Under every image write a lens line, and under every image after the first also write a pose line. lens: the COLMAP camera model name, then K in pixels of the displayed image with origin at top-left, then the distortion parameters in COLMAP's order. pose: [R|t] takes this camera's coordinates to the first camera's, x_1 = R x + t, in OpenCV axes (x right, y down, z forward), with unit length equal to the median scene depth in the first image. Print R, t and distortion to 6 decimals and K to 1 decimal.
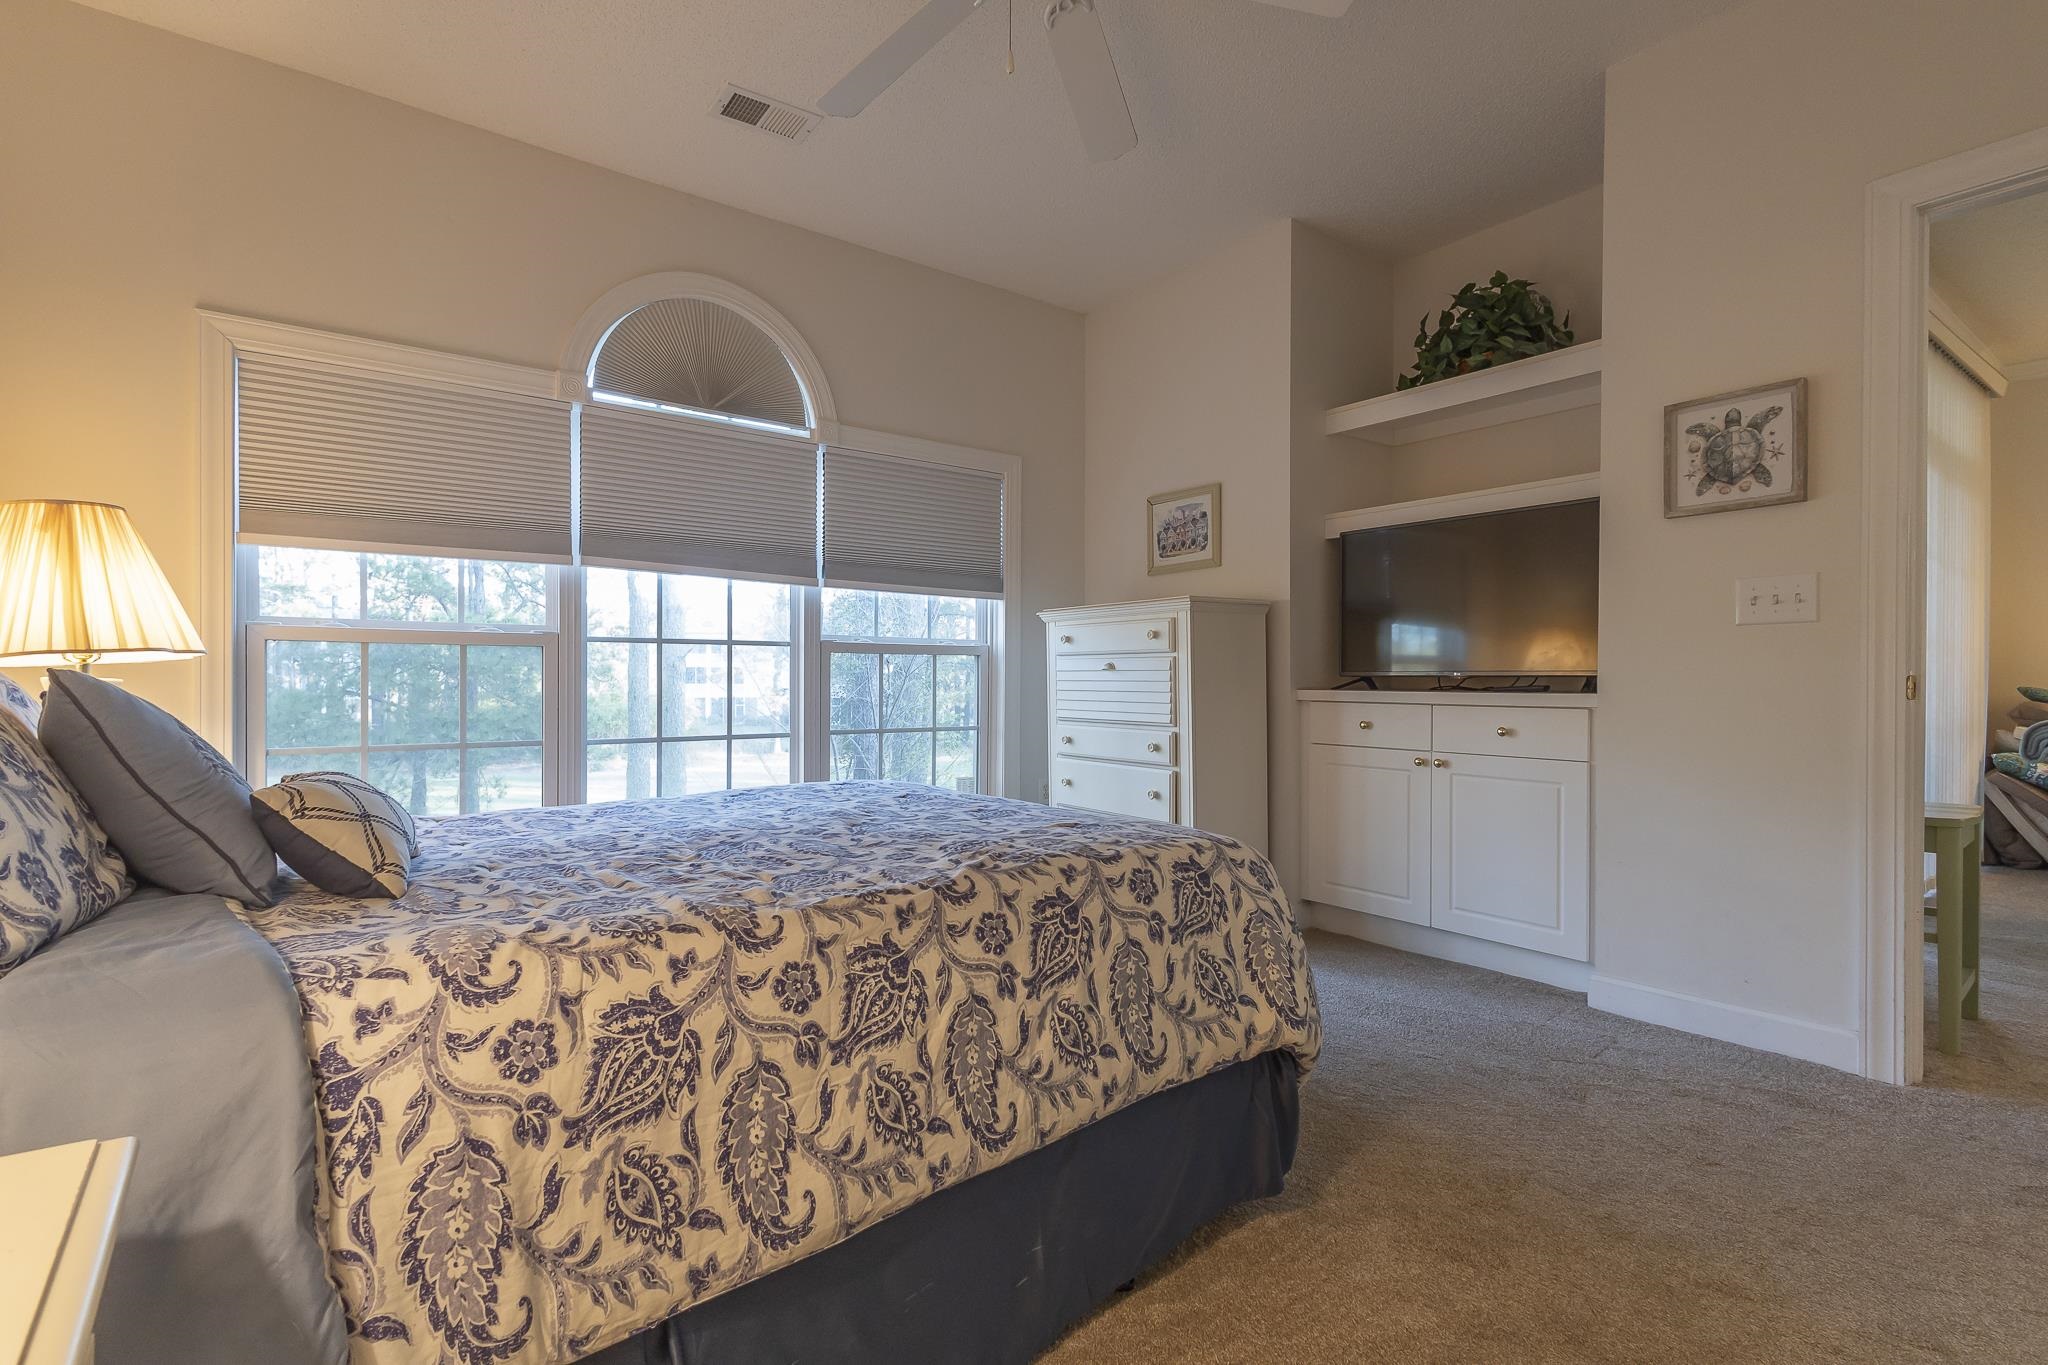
lens RADIAL K [[947.1, 0, 1025.9], [0, 947.1, 686.3], [0, 0, 1]] dist [0.009272, -0.000556]
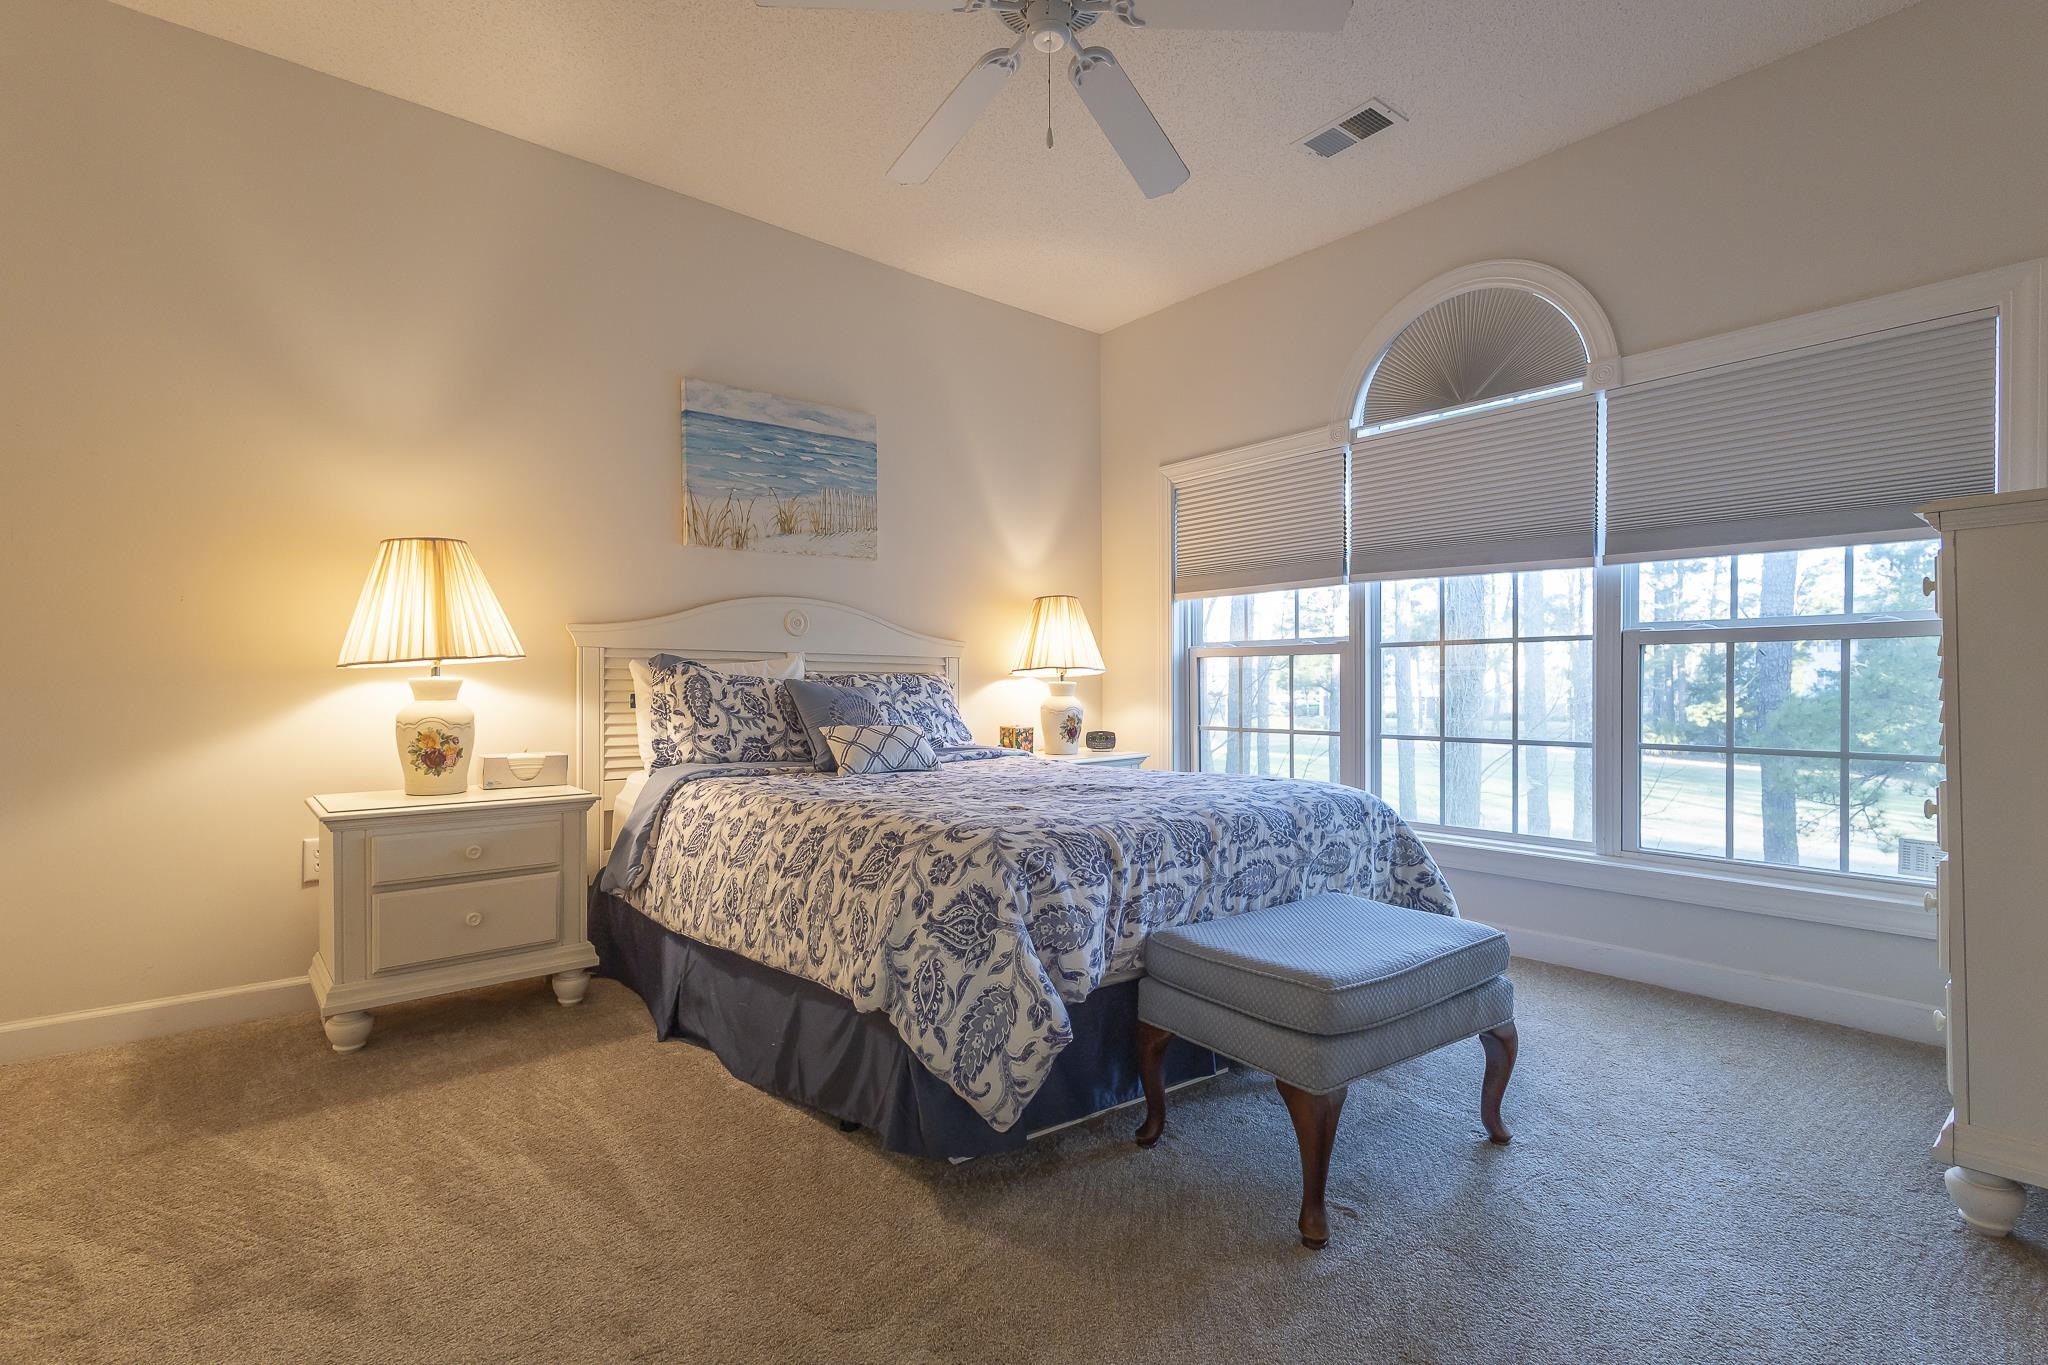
lens RADIAL K [[947.1, 0, 1025.9], [0, 947.1, 686.3], [0, 0, 1]] dist [0.009272, -0.000556]
pose [[0.054425, -0.000730, -0.998518, 0.636563], [-0.002632, 0.999996, -0.000874, 0.000794], [0.998514, 0.002676, 0.054422, 0.513966]]
